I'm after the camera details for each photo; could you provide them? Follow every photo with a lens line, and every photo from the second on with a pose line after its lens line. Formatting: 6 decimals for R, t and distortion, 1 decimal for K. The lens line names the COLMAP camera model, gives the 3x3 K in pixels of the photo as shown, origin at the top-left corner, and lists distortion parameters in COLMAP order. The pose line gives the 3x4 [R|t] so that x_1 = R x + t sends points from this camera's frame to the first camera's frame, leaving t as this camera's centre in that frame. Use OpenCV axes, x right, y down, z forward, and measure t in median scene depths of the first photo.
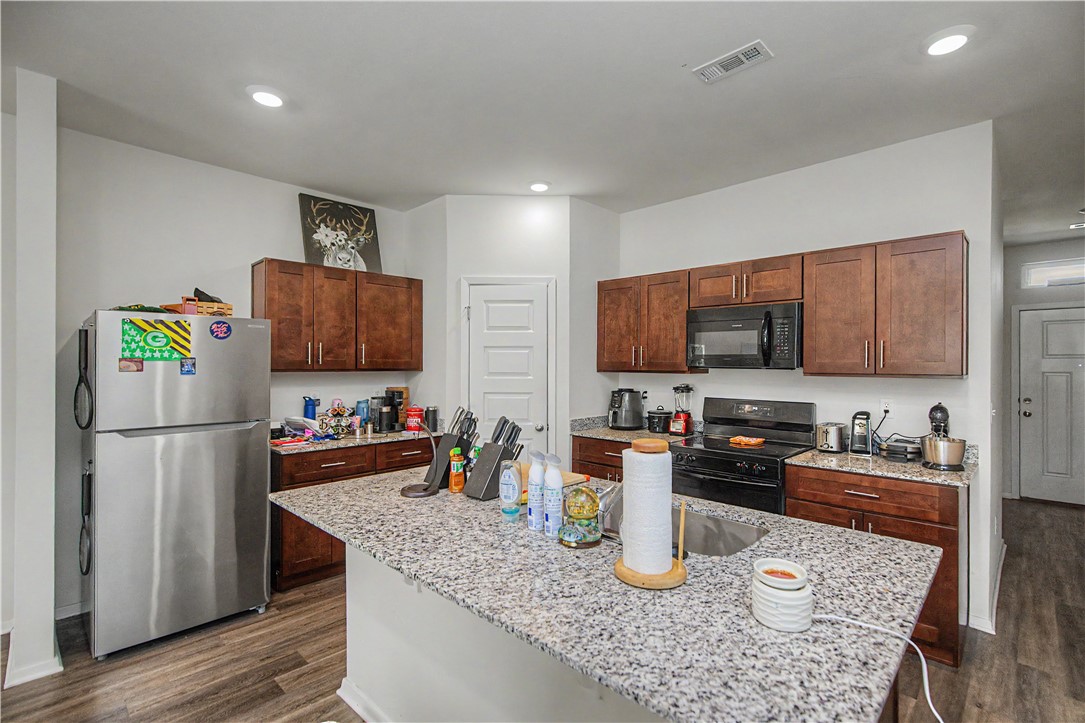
lens RADIAL K [[511.3, 0, 544.6], [0, 511.3, 360.6], [0, 0, 1]] dist [0.002765, 0.000340]
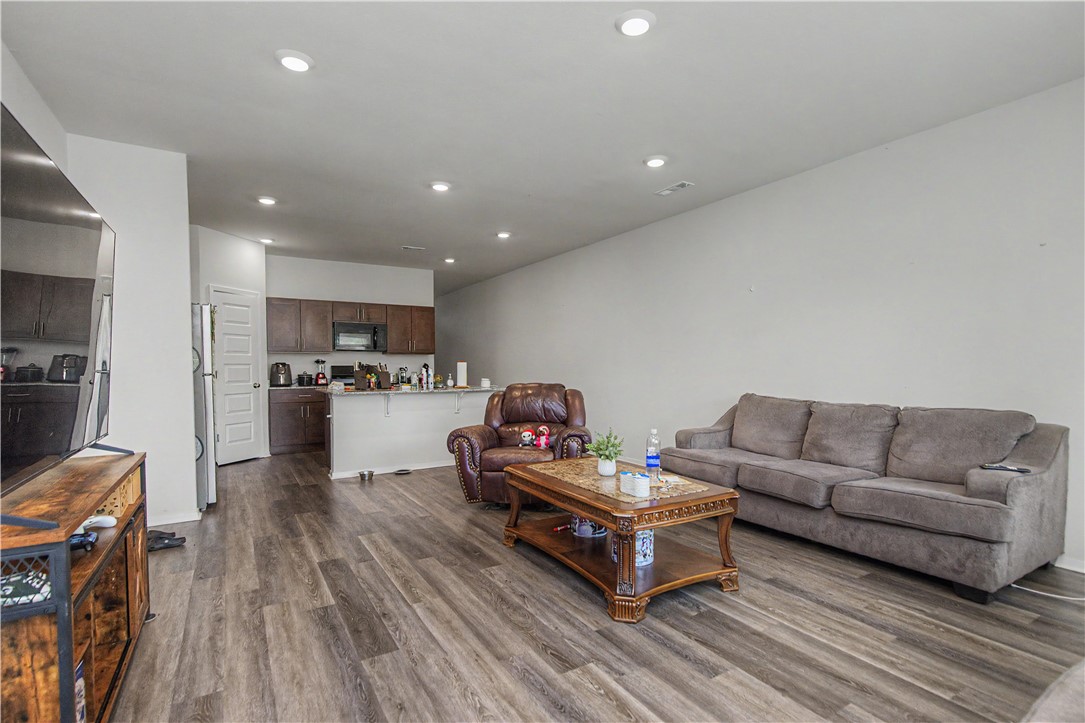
lens RADIAL K [[511.3, 0, 550.2], [0, 511.3, 370.7], [0, 0, 1]] dist [0.002765, 0.000340]
pose [[0.264287, -0.009664, 0.964396, -1.409503], [-0.003786, 0.999932, 0.011058, 0.066199], [-0.964437, -0.006574, 0.264232, -0.365639]]
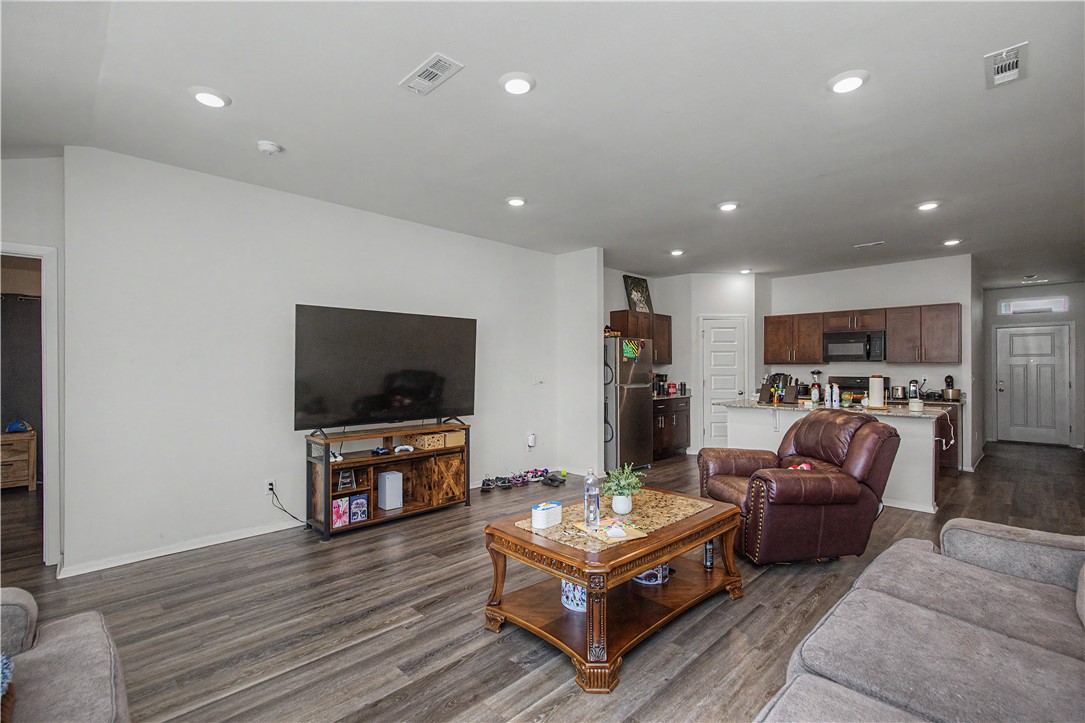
lens RADIAL K [[491.4, 0, 553.7], [0, 491.4, 363.9], [0, 0, 1]] dist [0.003400, -0.000356]
pose [[0.999855, -0.002366, -0.016841, -0.723960], [0.002283, 0.999985, -0.004924, 0.029887], [0.016853, 0.004884, 0.999846, -0.928094]]
